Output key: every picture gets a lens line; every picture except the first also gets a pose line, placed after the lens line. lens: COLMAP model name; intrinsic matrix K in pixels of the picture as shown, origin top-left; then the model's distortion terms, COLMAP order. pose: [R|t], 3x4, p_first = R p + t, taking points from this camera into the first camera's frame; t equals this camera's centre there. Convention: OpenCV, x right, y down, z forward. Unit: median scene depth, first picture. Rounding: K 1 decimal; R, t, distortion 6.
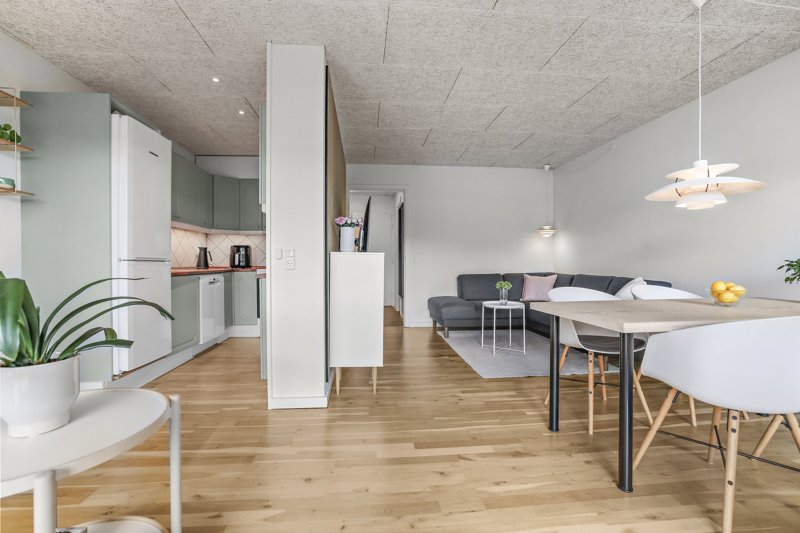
lens RADIAL K [[338.3, 0, 395.0], [0, 338.3, 264.7], [0, 0, 1]] dist [-0.023799, 0.000554]
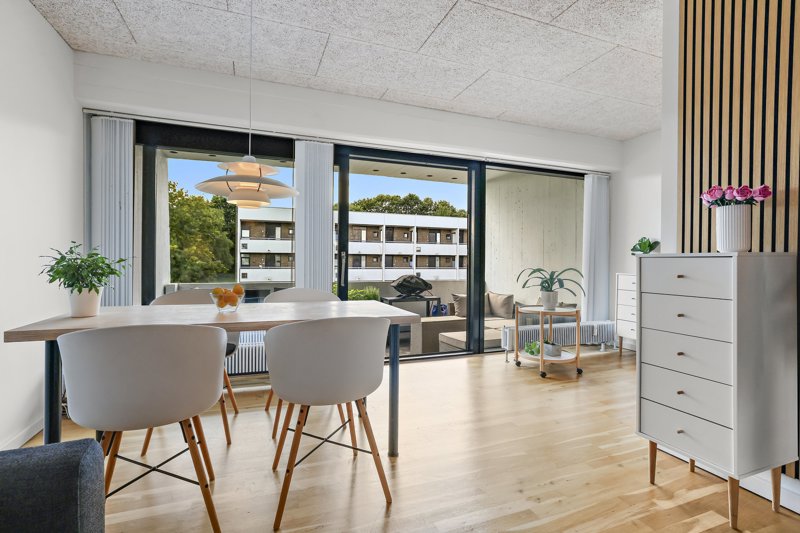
lens RADIAL K [[391.5, 0, 410.9], [0, 391.5, 264.8], [0, 0, 1]] dist [-0.002823, 0.000107]
pose [[-0.954225, -0.005036, -0.299047, 0.361763], [-0.010222, 0.999823, 0.015777, -0.012189], [0.298914, 0.018112, -0.954108, 0.975161]]
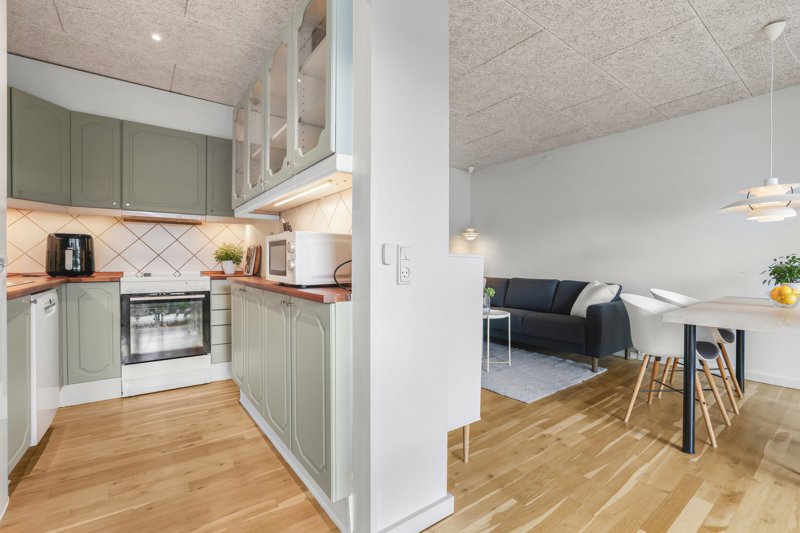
lens RADIAL K [[351.9, 0, 390.6], [0, 351.9, 264.3], [0, 0, 1]] dist [-0.048291, 0.017062]
pose [[0.857413, 0.002539, 0.514622, -0.347645], [-0.000642, 0.999992, -0.003864, -0.007688], [-0.514628, 0.002983, 0.857408, 0.303338]]
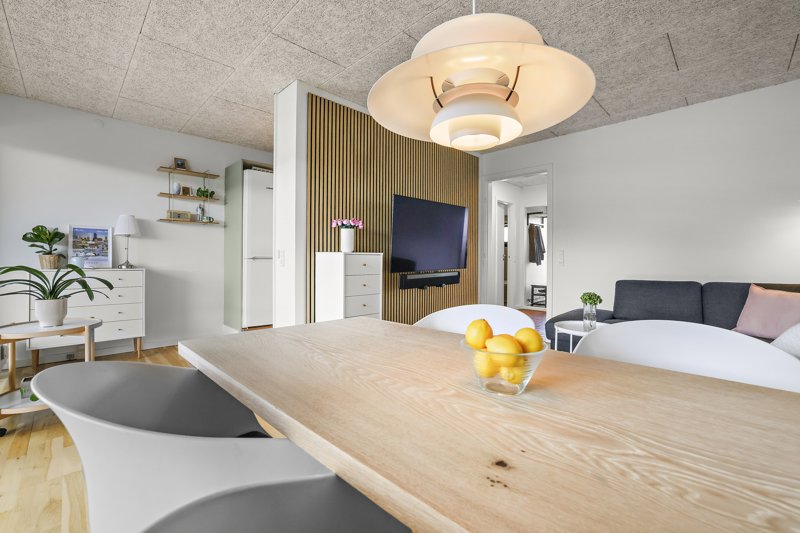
lens RADIAL K [[338.3, 0, 395.0], [0, 338.3, 264.7], [0, 0, 1]] dist [-0.023799, 0.000554]
pose [[0.642739, 0.015235, -0.765934, 0.529599], [-0.011611, 0.999881, 0.010145, -0.004242], [0.765997, 0.002373, 0.642839, 0.283951]]
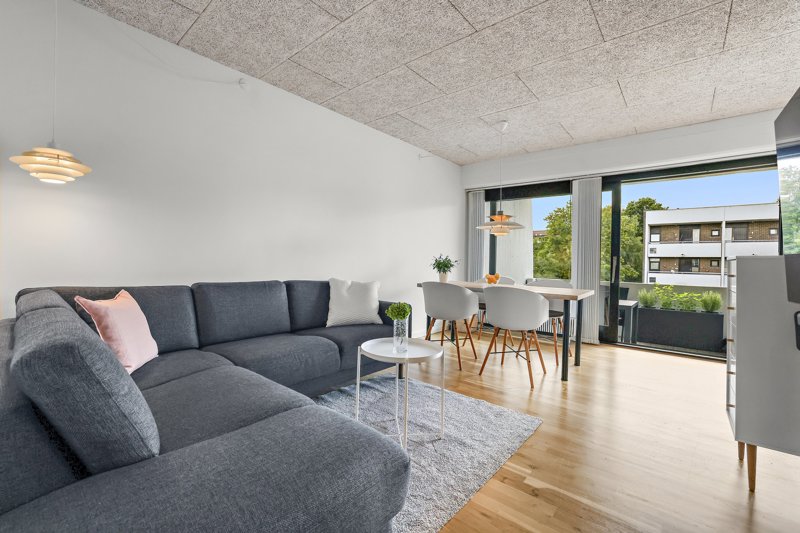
lens RADIAL K [[351.9, 0, 390.6], [0, 351.9, 264.3], [0, 0, 1]] dist [-0.048291, 0.017062]
pose [[-0.713545, -0.021138, 0.700290, -0.034281], [-0.011868, 0.999766, 0.018085, -0.013542], [-0.700509, 0.004593, -0.713629, 1.287747]]
